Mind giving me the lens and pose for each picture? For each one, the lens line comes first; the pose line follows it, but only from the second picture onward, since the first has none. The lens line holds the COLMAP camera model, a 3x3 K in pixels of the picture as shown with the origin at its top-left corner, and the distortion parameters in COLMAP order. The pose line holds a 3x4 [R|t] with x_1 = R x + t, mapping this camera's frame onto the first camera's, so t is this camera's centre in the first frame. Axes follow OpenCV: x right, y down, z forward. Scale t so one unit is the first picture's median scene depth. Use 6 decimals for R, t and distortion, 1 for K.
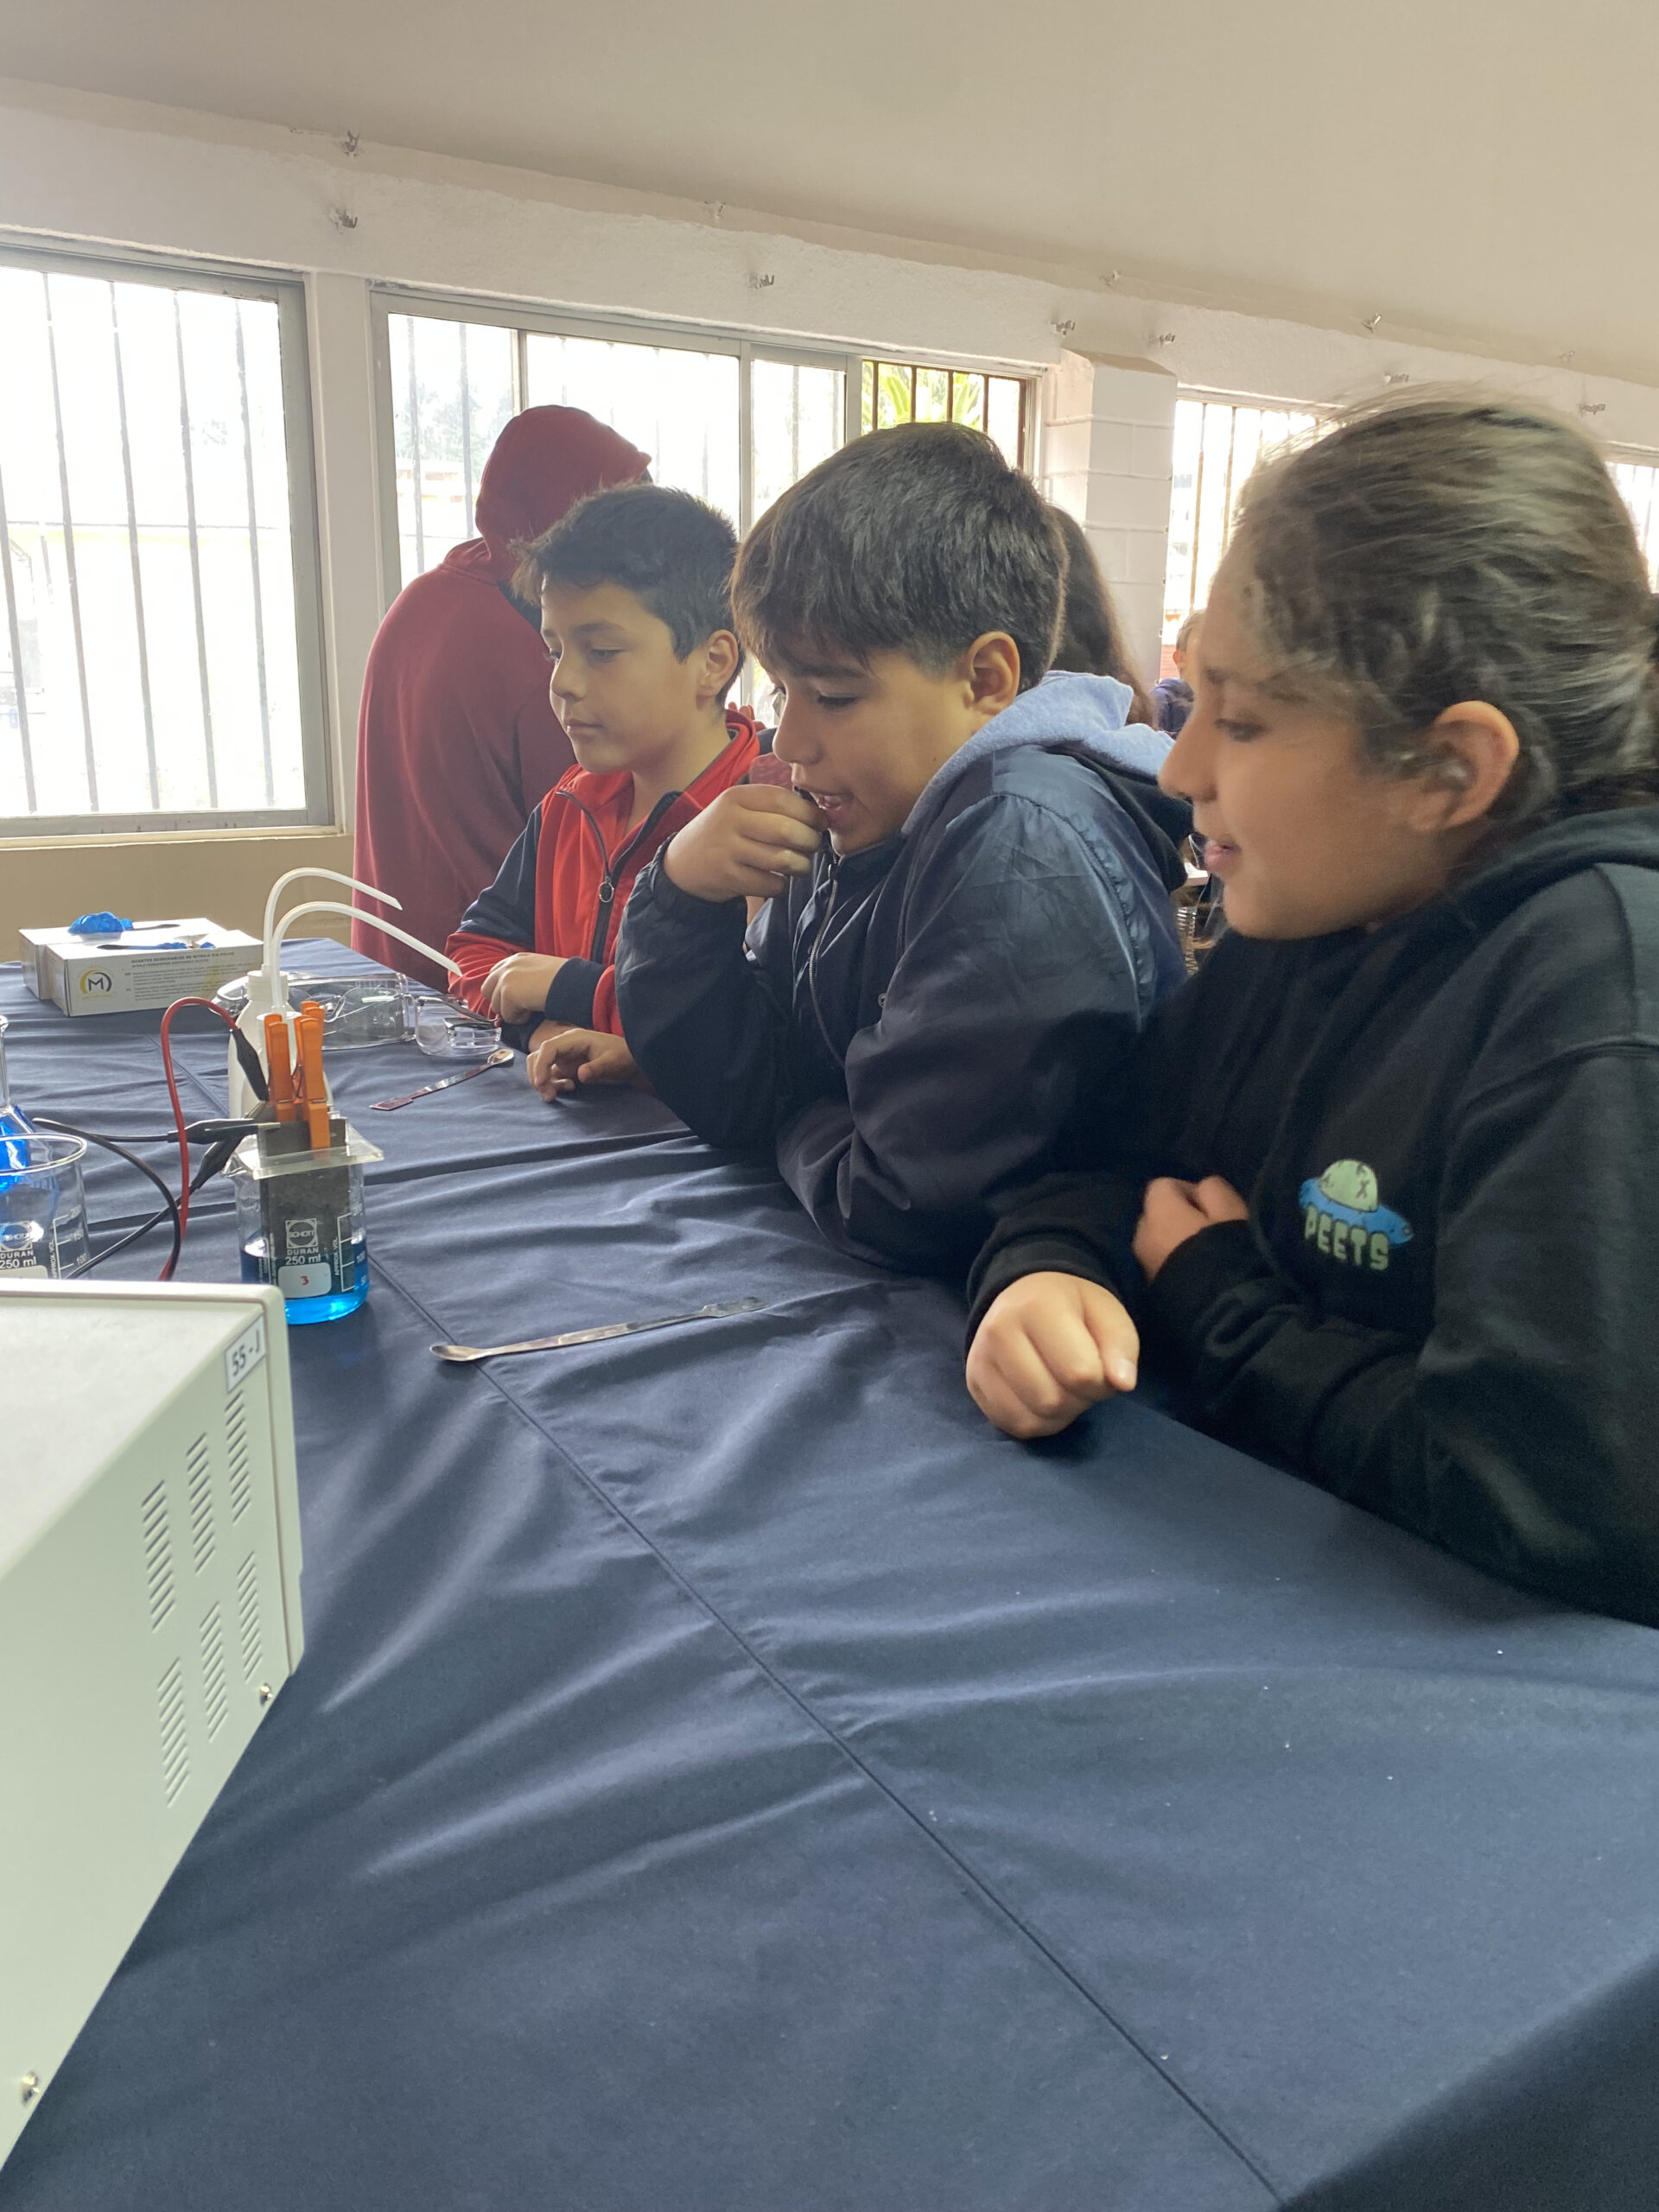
lens RADIAL K [[1725.3, 0, 848.8], [0, 1725.3, 1103.6], [0, 0, 1]] dist [0.008746, -0.006033]
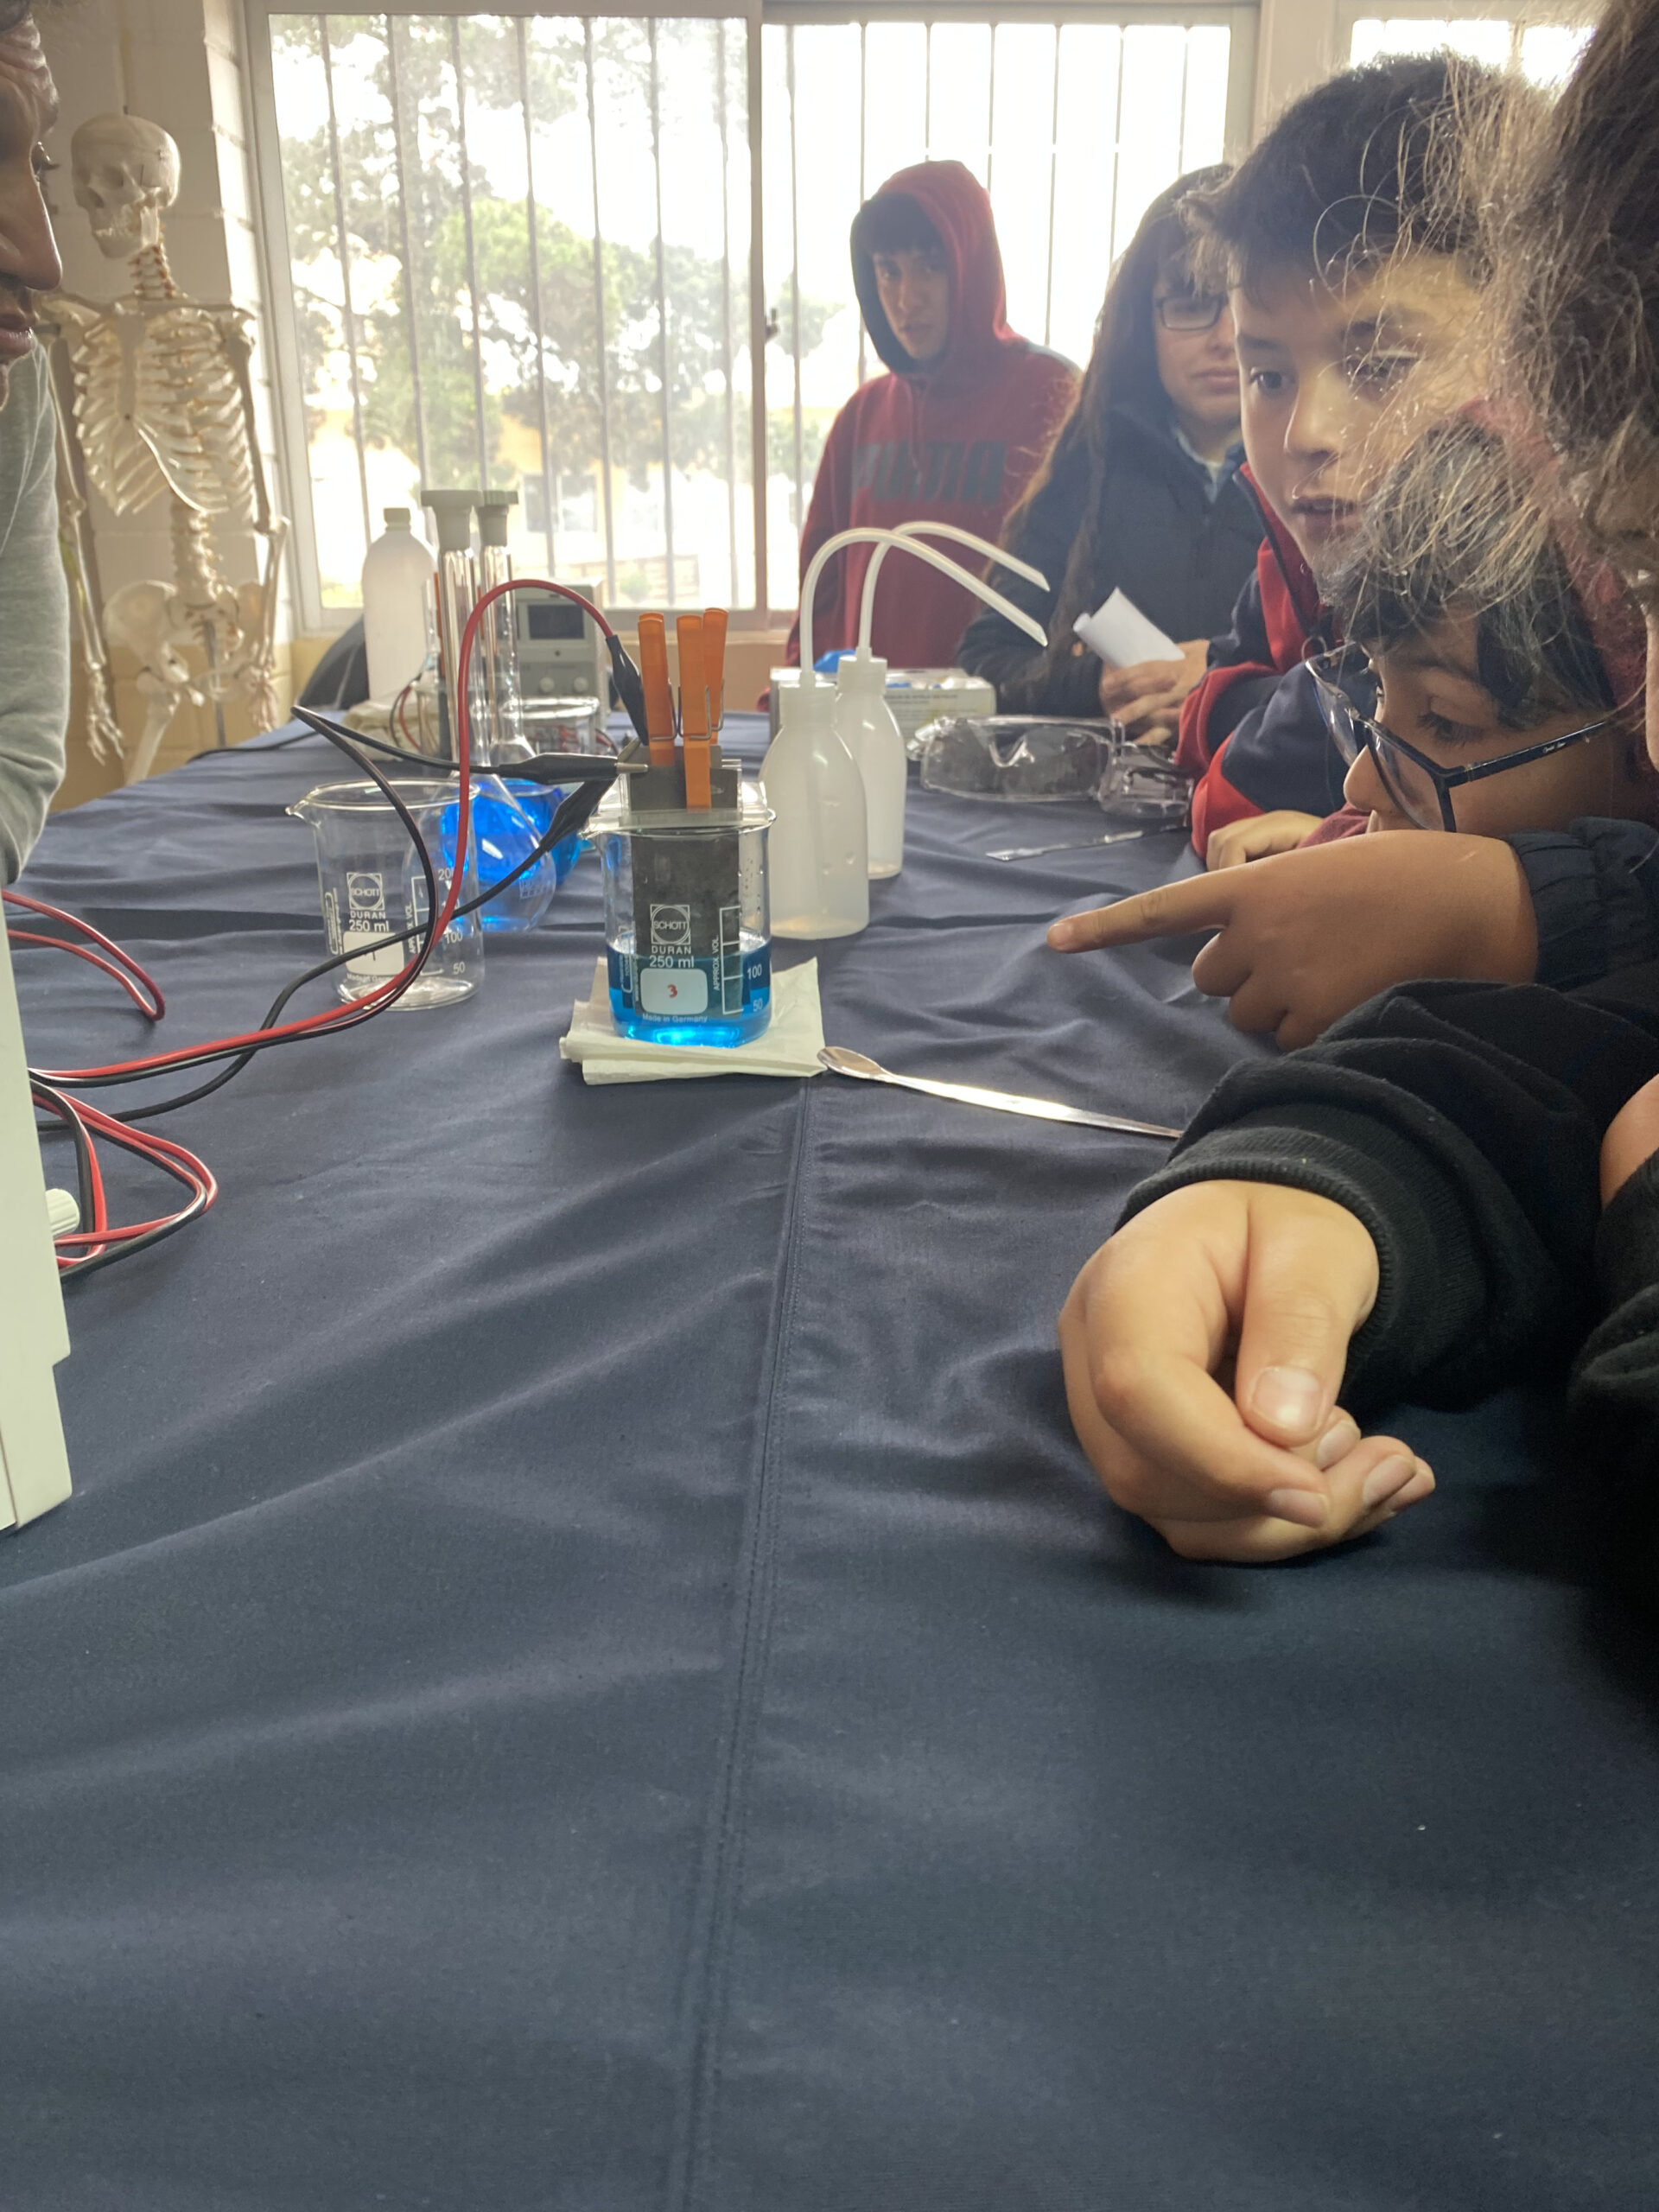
lens RADIAL K [[1725.3, 0, 847.8], [0, 1725.3, 1083.2], [0, 0, 1]] dist [0.008746, -0.006033]
pose [[0.848559, 0.141854, -0.509731, 0.031423], [-0.111159, 0.989685, 0.090373, 0.017663], [0.517293, -0.020026, 0.855574, 0.113434]]
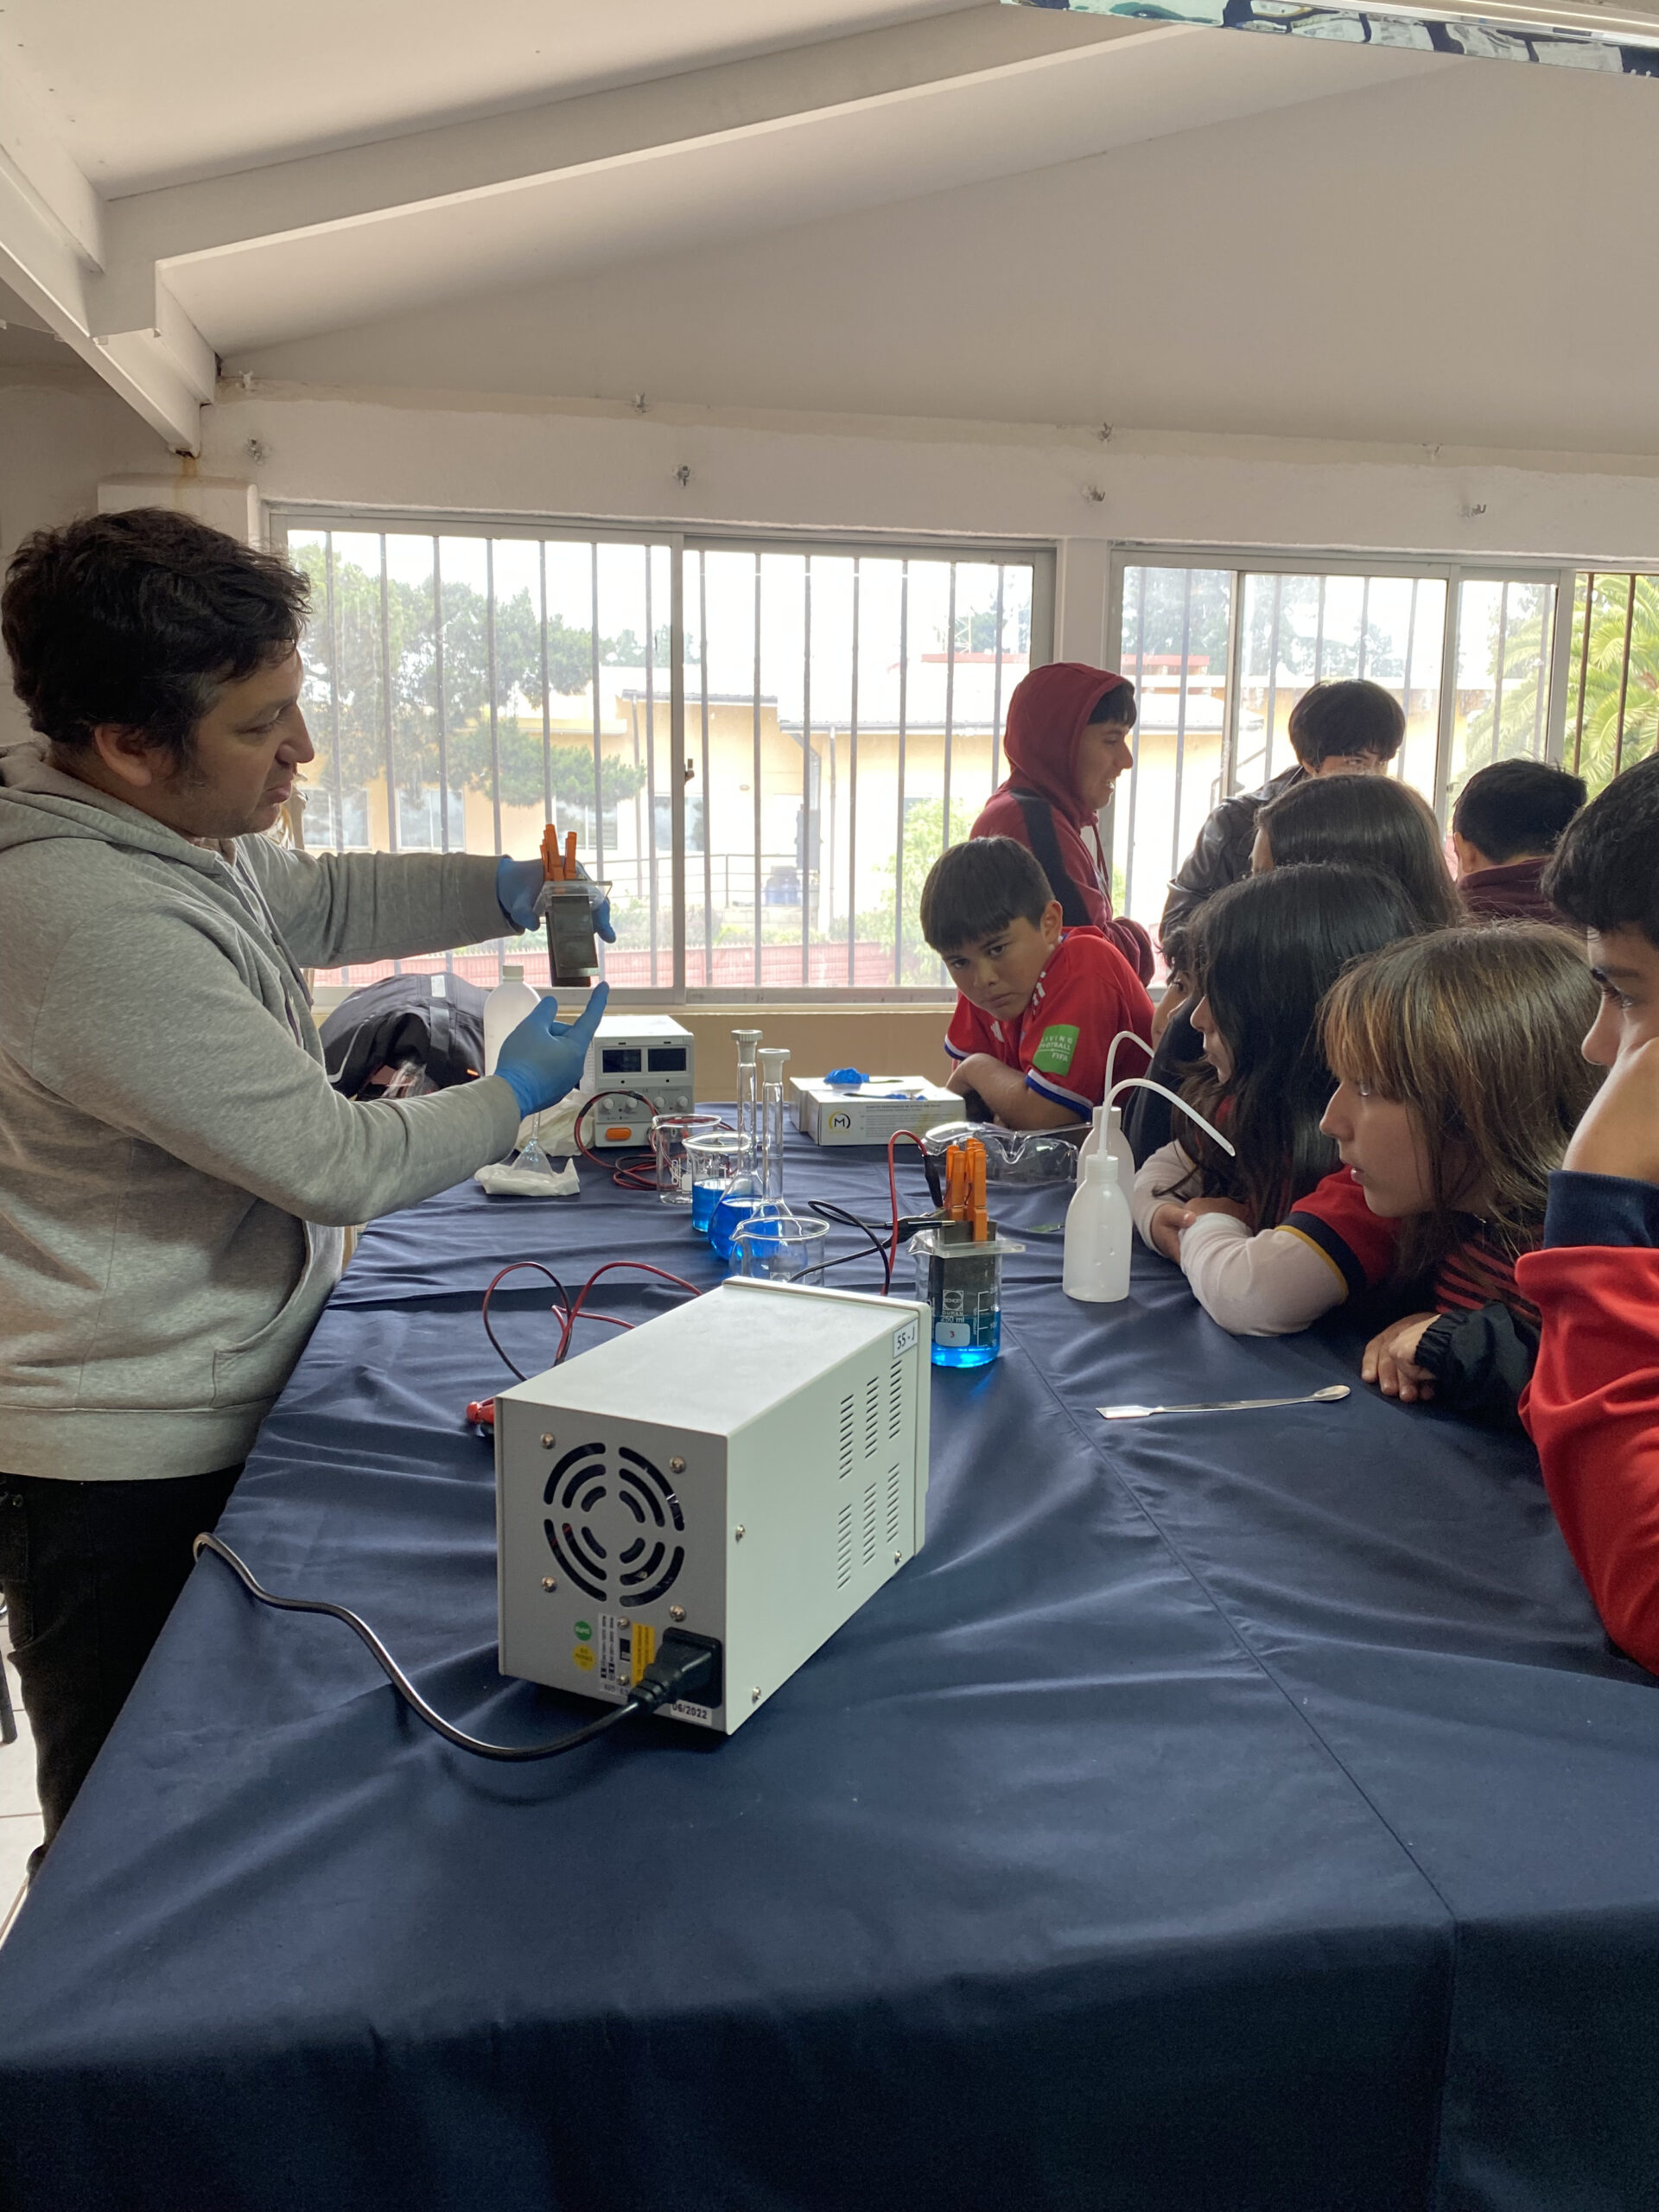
lens RADIAL K [[1725.3, 0, 860.6], [0, 1725.3, 1094.7], [0, 0, 1]] dist [0.008746, -0.006033]
pose [[0.919810, 0.052861, -0.388786, 0.037931], [-0.092687, 0.992113, -0.084390, 0.008825], [0.381259, 0.113658, 0.917455, -0.087866]]
